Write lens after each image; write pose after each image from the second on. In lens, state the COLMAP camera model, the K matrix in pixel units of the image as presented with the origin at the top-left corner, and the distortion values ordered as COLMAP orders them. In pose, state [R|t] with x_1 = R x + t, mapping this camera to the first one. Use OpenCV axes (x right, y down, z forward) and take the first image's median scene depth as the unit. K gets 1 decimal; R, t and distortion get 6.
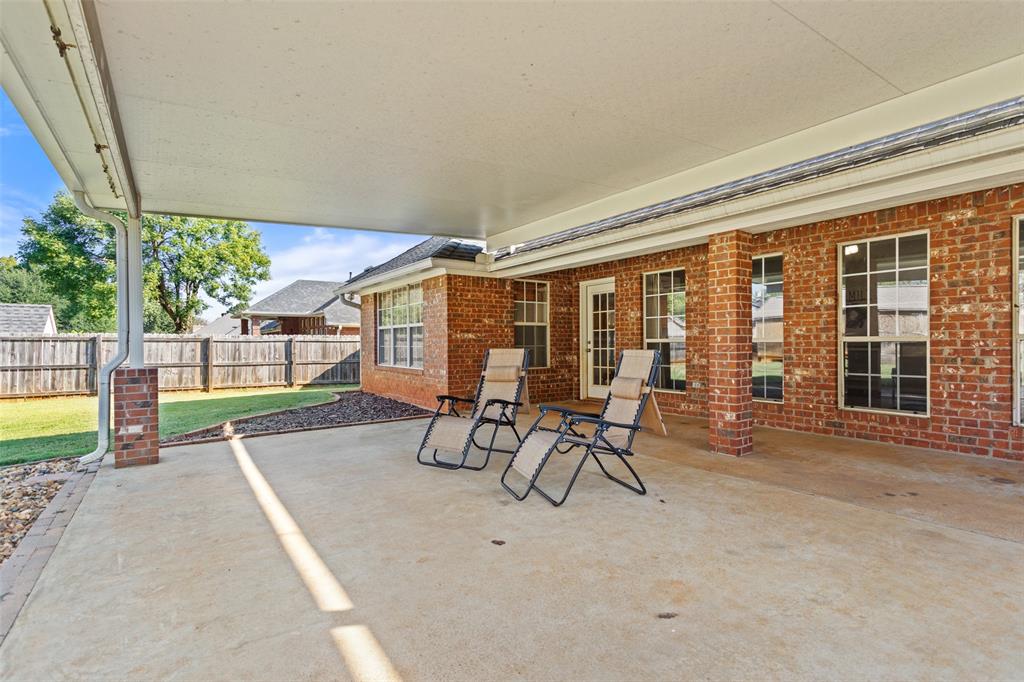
lens RADIAL K [[494.7, 0, 512.4], [0, 494.7, 338.1], [0, 0, 1]] dist [0.003617, 0.000663]
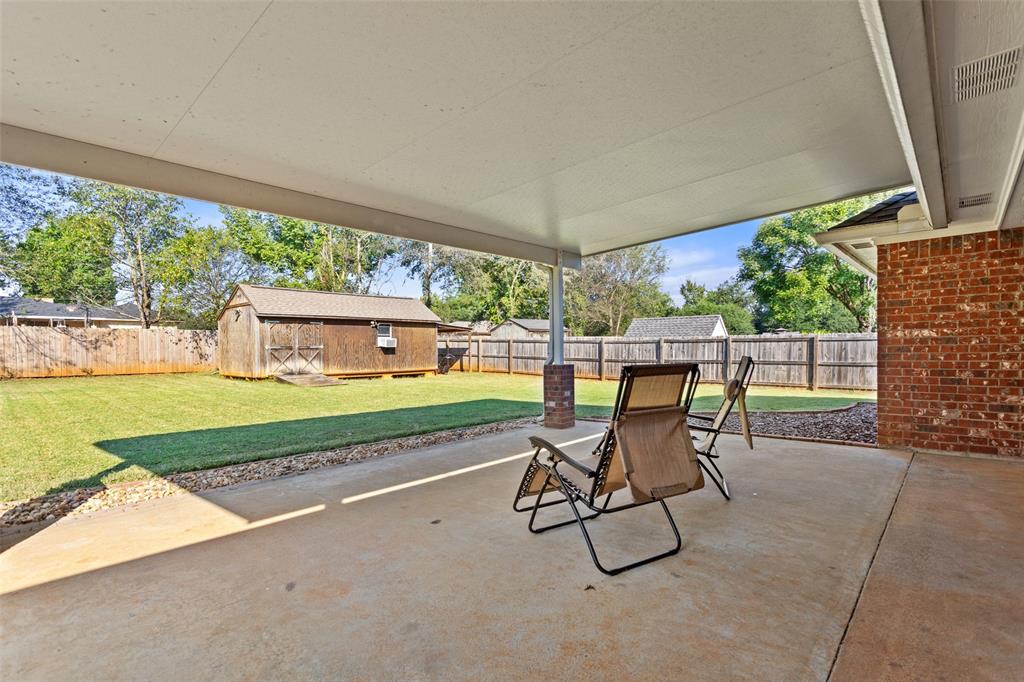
lens RADIAL K [[490.6, 0, 520.8], [0, 490.6, 346.8], [0, 0, 1]] dist [0.003980, -0.000372]
pose [[0.215674, 0.000747, -0.976465, 0.423147], [0.025289, 0.999660, 0.006350, -0.004000], [0.976138, -0.026063, 0.215582, 0.345854]]
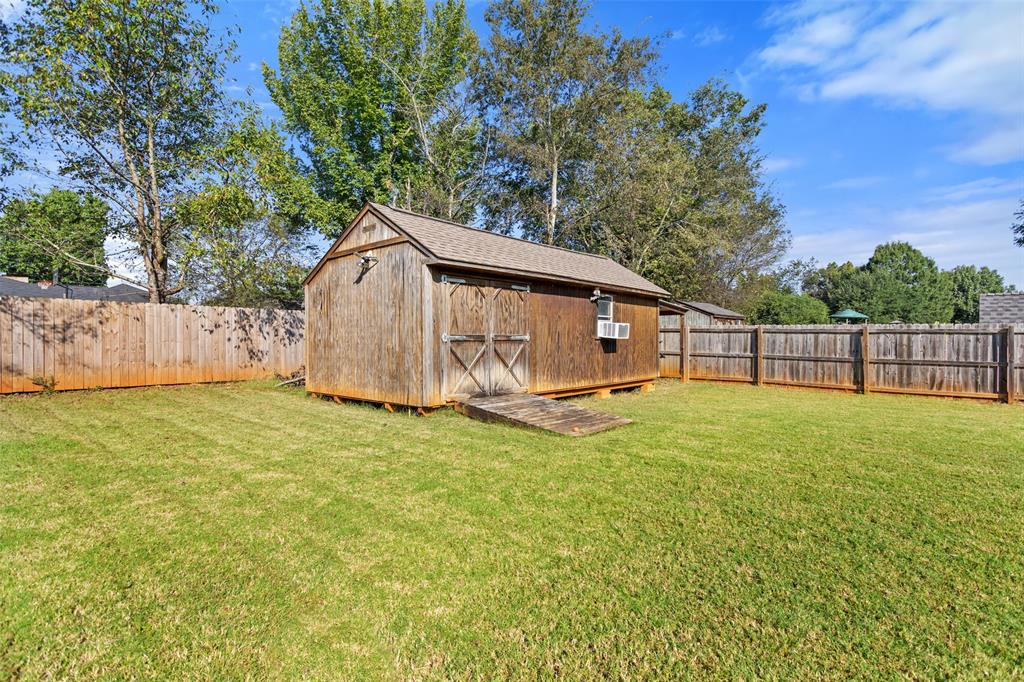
lens RADIAL K [[473.8, 0, 512.0], [0, 473.8, 341.0], [0, 0, 1]] dist [0.003743, 0.000459]
pose [[0.226798, 0.000308, -0.973942, -0.953122], [0.021304, 0.999759, 0.005277, -0.010894], [0.973709, -0.021946, 0.226737, -0.333366]]
